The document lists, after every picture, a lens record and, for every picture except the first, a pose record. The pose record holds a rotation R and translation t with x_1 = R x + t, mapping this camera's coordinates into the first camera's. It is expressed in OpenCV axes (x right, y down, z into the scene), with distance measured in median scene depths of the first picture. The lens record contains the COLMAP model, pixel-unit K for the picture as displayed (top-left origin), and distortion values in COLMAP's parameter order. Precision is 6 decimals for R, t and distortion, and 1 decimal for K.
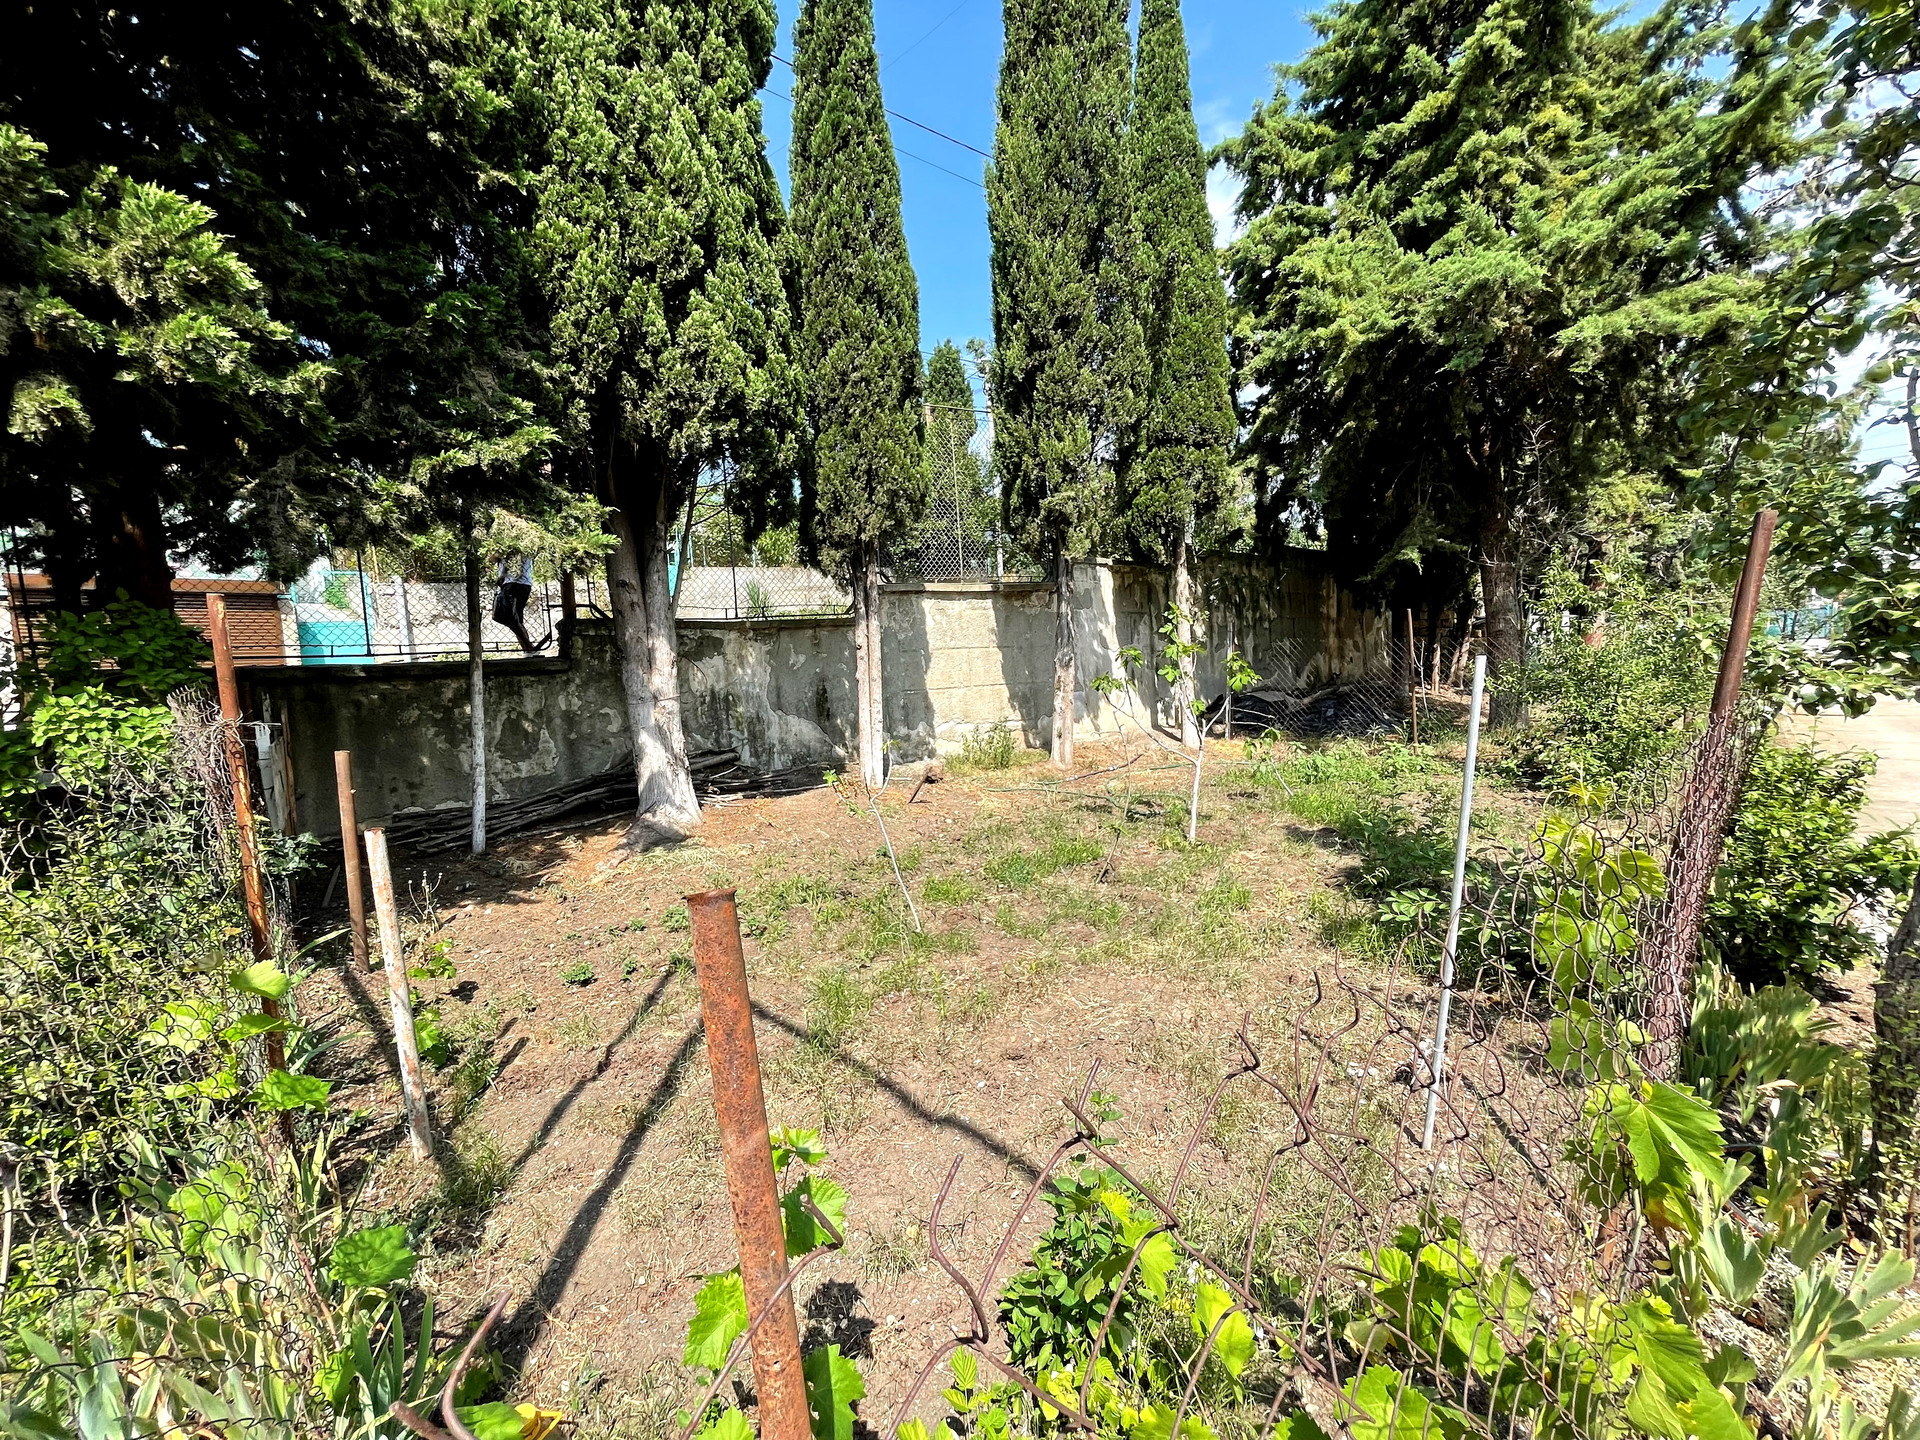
lens RADIAL K [[777.3, 0, 957.5], [0, 777.3, 716.5], [0, 0, 1]] dist [-0.000160, 0.000537]
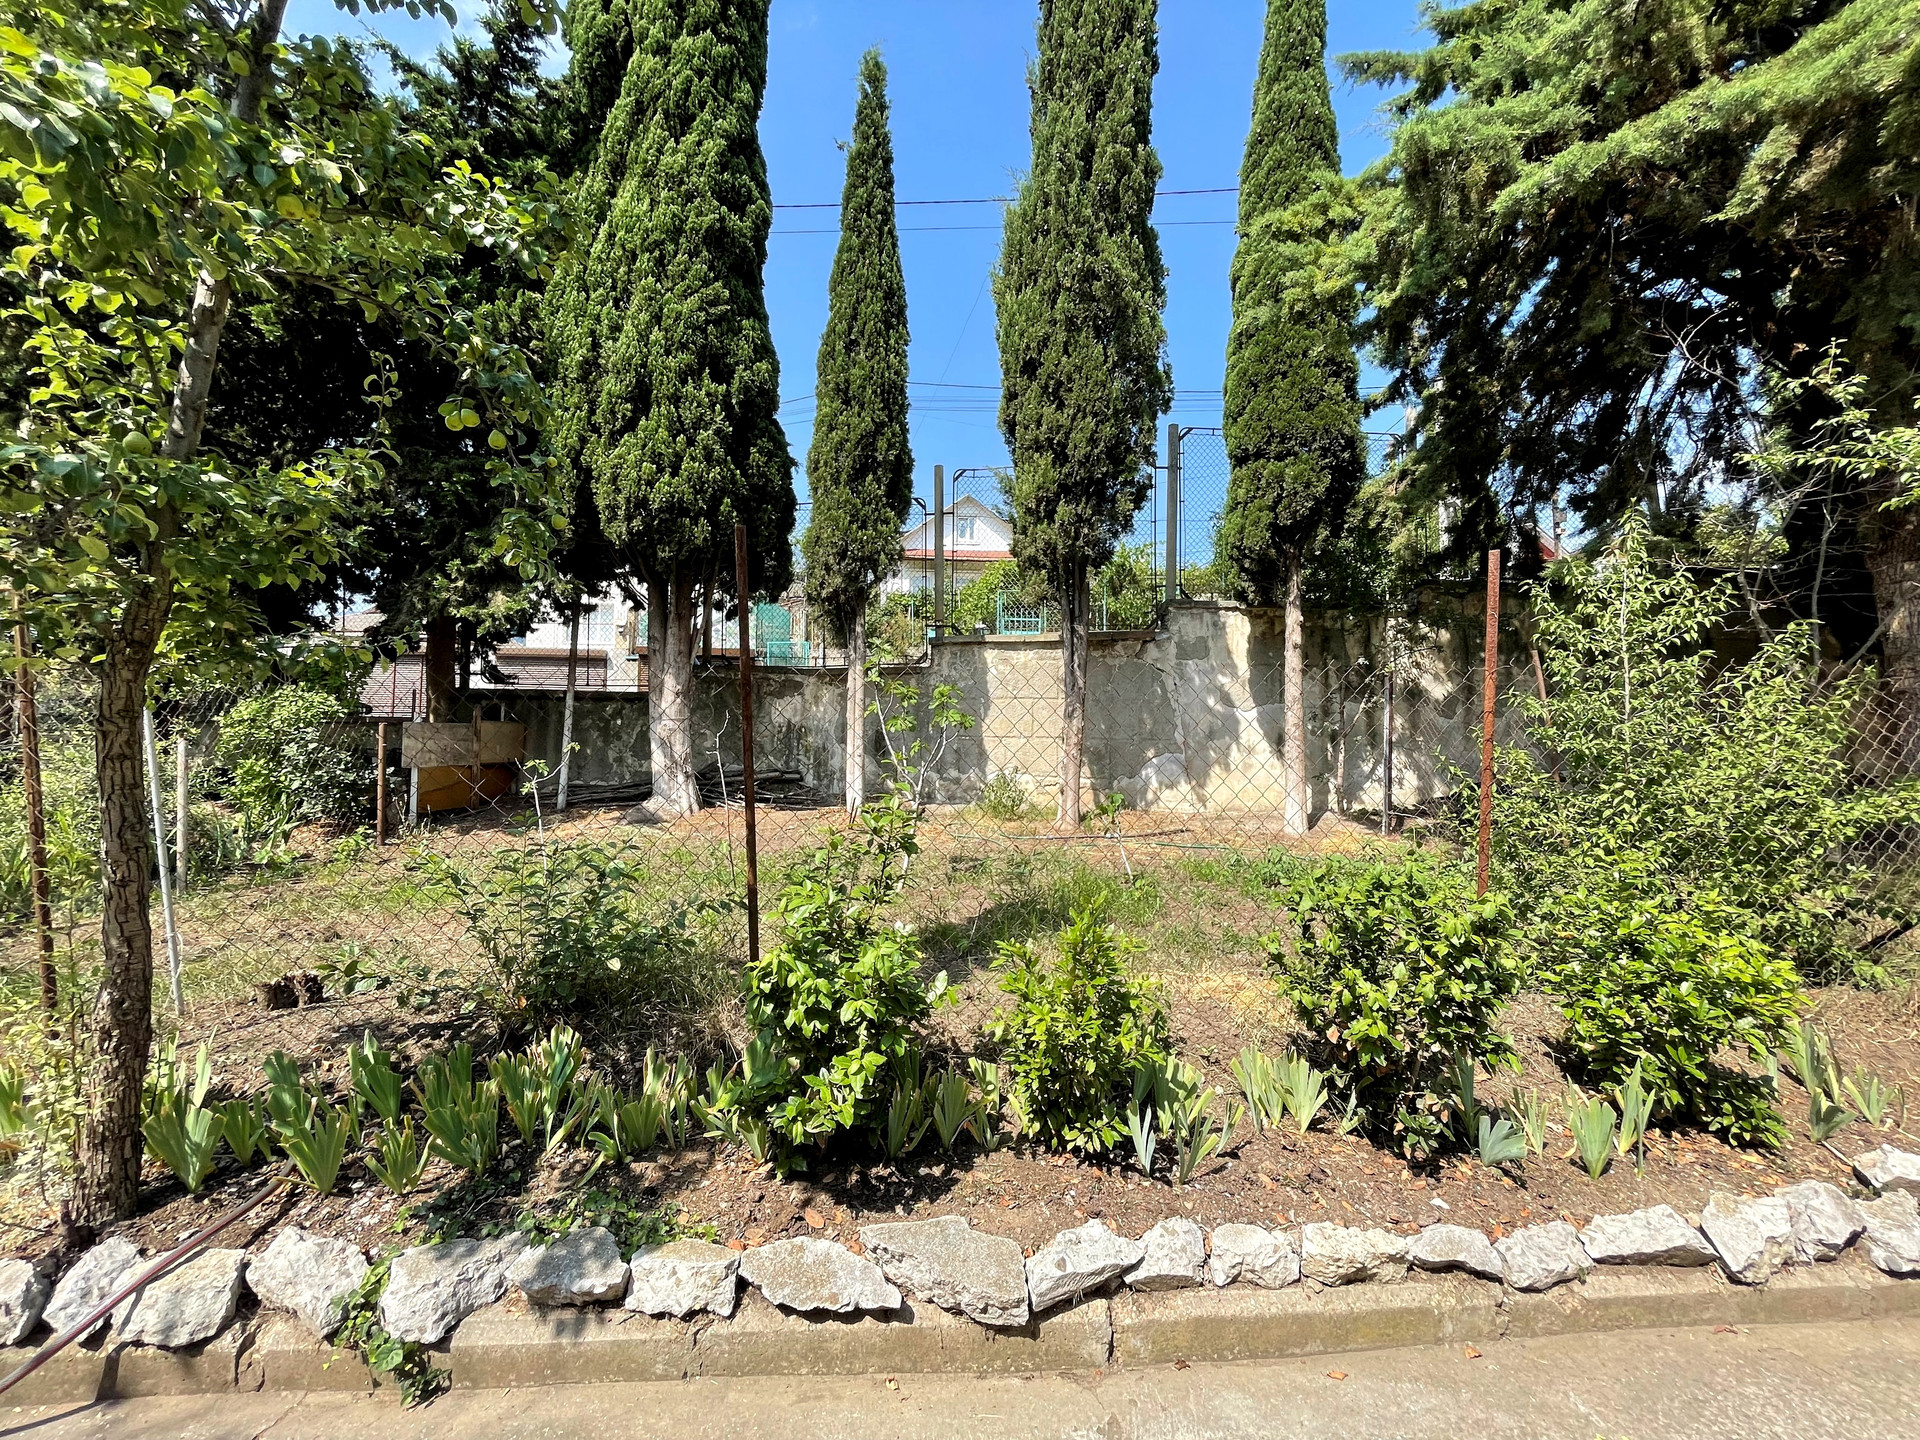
lens RADIAL K [[777.3, 0, 957.5], [0, 777.3, 716.5], [0, 0, 1]] dist [-0.000160, 0.000537]
pose [[0.750358, 0.038743, -0.659895, 0.609281], [-0.098050, 0.993761, -0.053147, -0.002997], [0.653719, 0.104582, 0.749476, 0.202678]]
